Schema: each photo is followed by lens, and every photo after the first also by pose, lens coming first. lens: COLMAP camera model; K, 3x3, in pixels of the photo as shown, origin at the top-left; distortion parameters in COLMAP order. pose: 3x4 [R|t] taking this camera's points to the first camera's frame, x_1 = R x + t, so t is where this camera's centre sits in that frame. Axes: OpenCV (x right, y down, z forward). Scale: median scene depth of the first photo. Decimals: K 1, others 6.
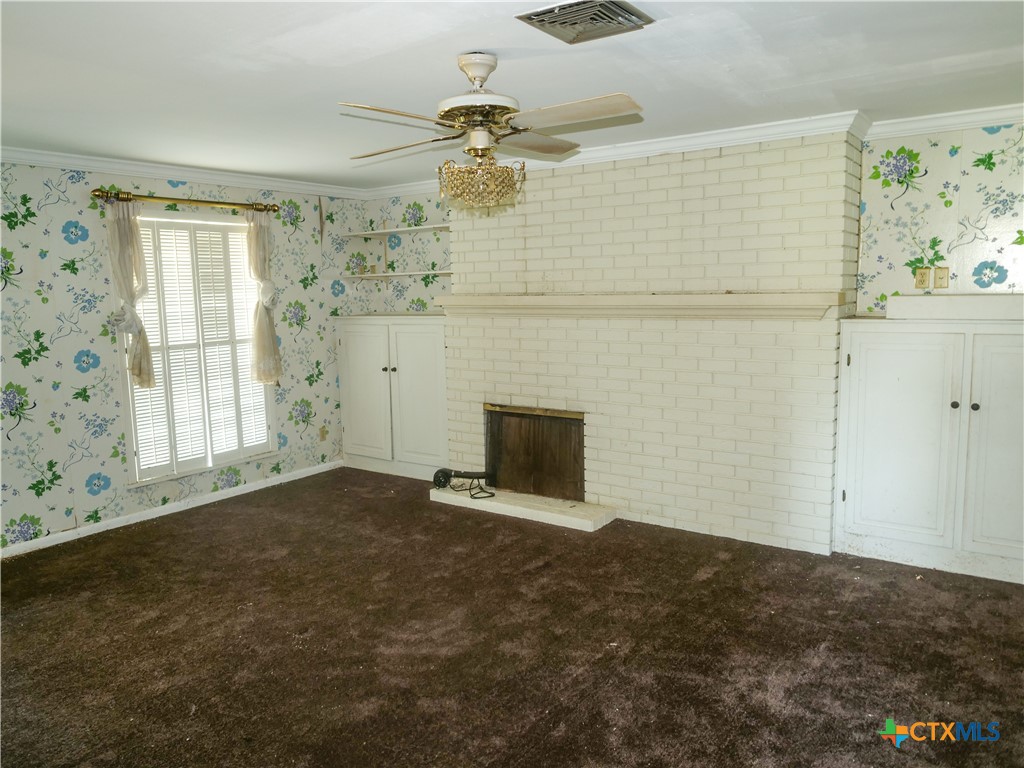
lens RADIAL K [[738.8, 0, 510.1], [0, 738.8, 384.5], [0, 0, 1]] dist [-0.019176, 0.005513]
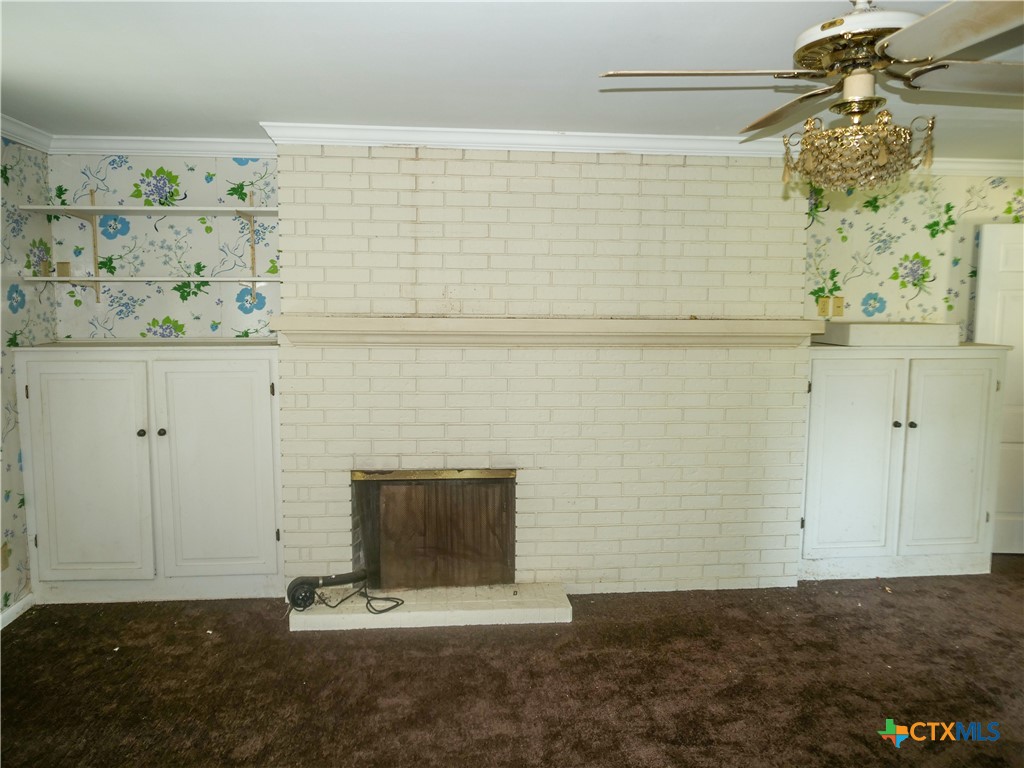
lens RADIAL K [[738.8, 0, 512.7], [0, 738.8, 382.6], [0, 0, 1]] dist [-0.019176, 0.005513]
pose [[0.758922, -0.047946, 0.649414, -0.387954], [0.062297, 0.998057, 0.000885, -0.051511], [-0.648195, 0.039785, 0.760434, 0.392390]]
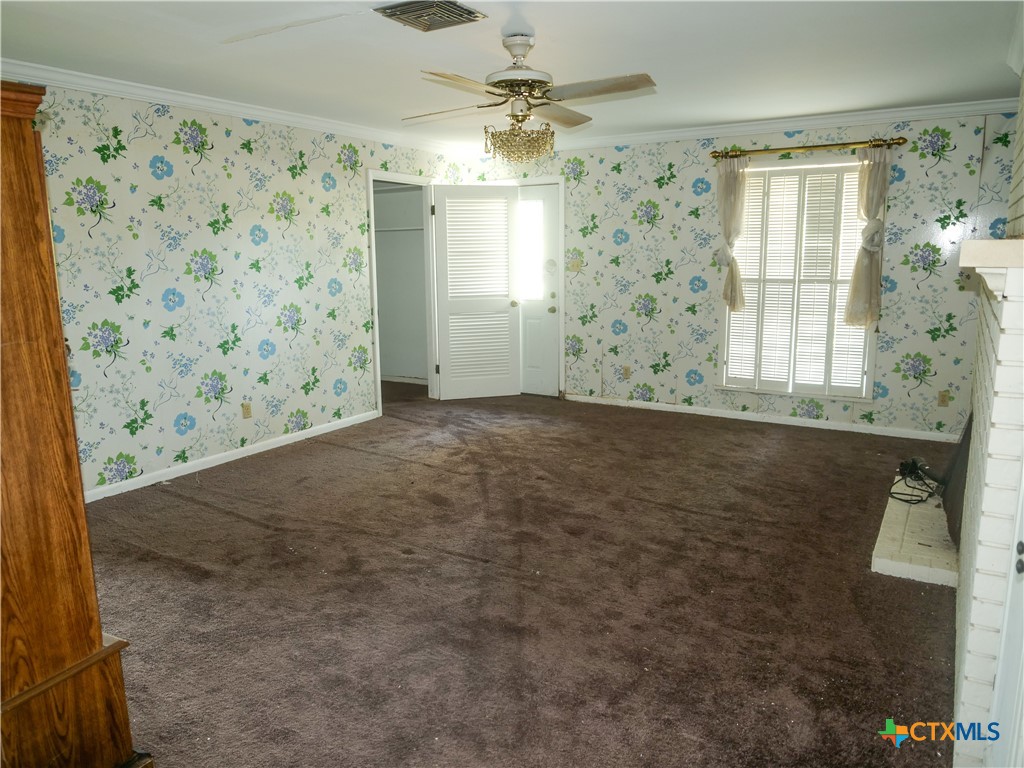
lens RADIAL K [[738.8, 0, 510.9], [0, 738.8, 384.9], [0, 0, 1]] dist [-0.019176, 0.005513]
pose [[0.070069, 0.205494, -0.976147, 0.694519], [-0.120525, 0.973127, 0.196207, -0.071538], [0.990234, 0.103902, 0.092953, 0.523904]]
